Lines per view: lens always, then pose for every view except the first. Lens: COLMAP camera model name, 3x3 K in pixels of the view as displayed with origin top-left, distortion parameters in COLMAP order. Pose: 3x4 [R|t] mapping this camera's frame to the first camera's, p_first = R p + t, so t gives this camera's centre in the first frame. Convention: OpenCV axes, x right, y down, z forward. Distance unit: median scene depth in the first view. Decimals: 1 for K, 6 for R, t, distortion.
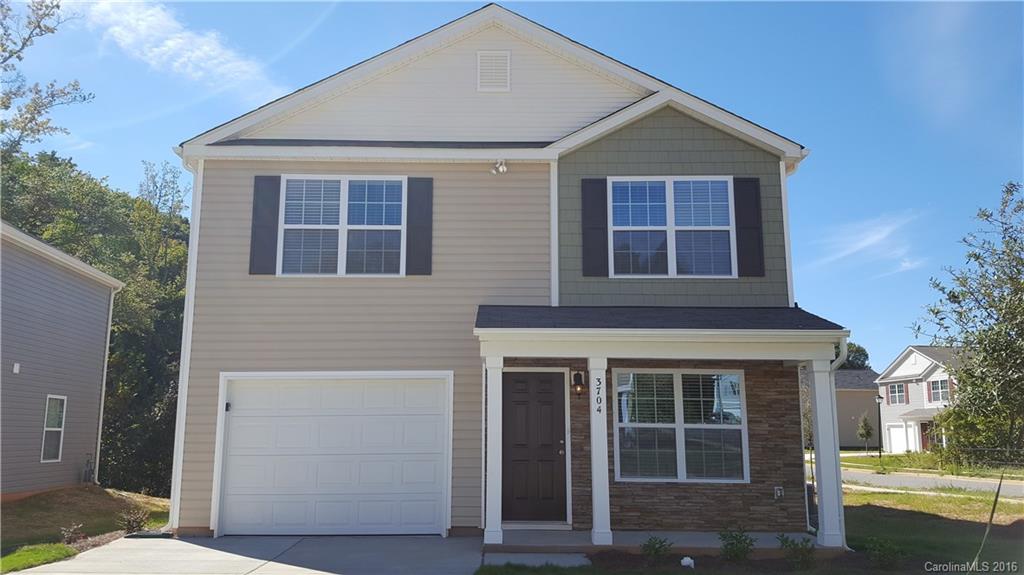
lens RADIAL K [[733.1, 0, 526.4], [0, 733.1, 288.1], [0, 0, 1]] dist [0.075298, -0.176726]
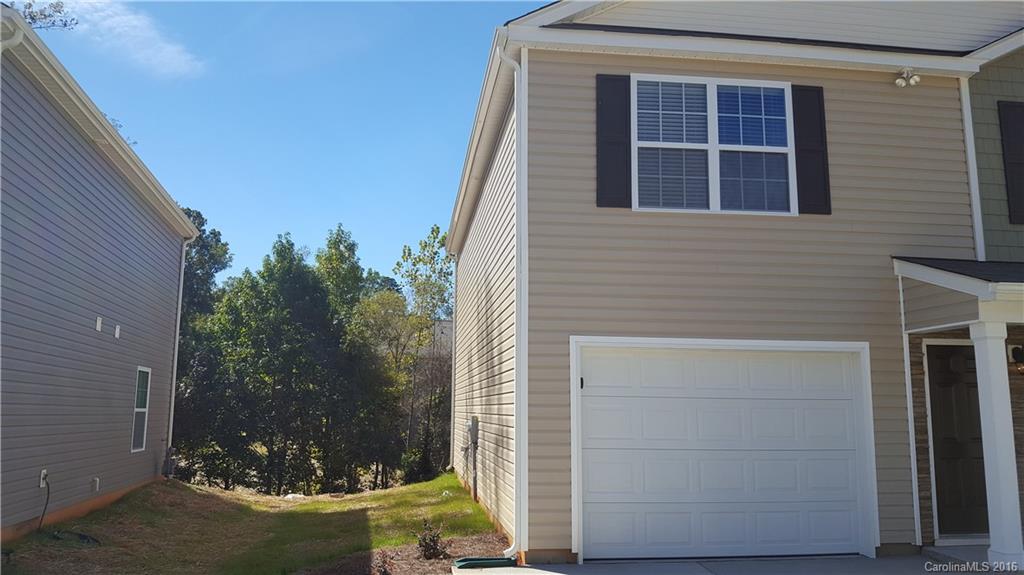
lens RADIAL K [[751.2, 0, 476.3], [0, 751.2, 287.6], [0, 0, 1]] dist [0.065413, -0.189242]
pose [[0.997066, 0.022855, 0.073054, -0.541251], [-0.025031, 0.999266, 0.029003, 0.042936], [-0.072338, -0.030746, 0.996906, 0.251939]]
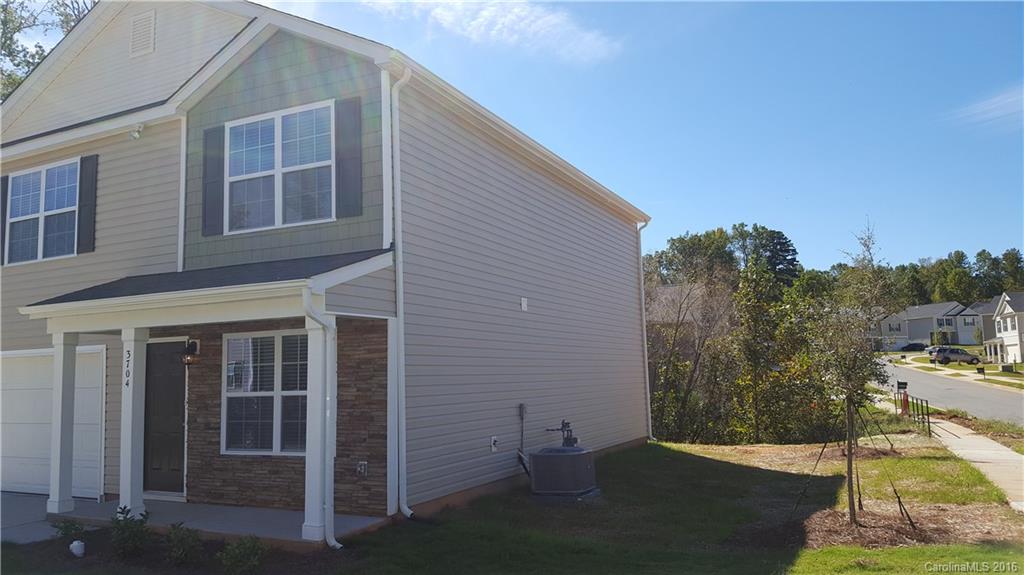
lens RADIAL K [[749.4, 0, 512.0], [0, 749.4, 287.5], [0, 0, 1]] dist [0.225229, -0.370470]
pose [[0.887924, -0.077405, -0.453431, 0.857290], [0.114155, 0.991983, 0.054200, 0.039186], [0.445601, -0.099887, 0.889642, 0.295884]]
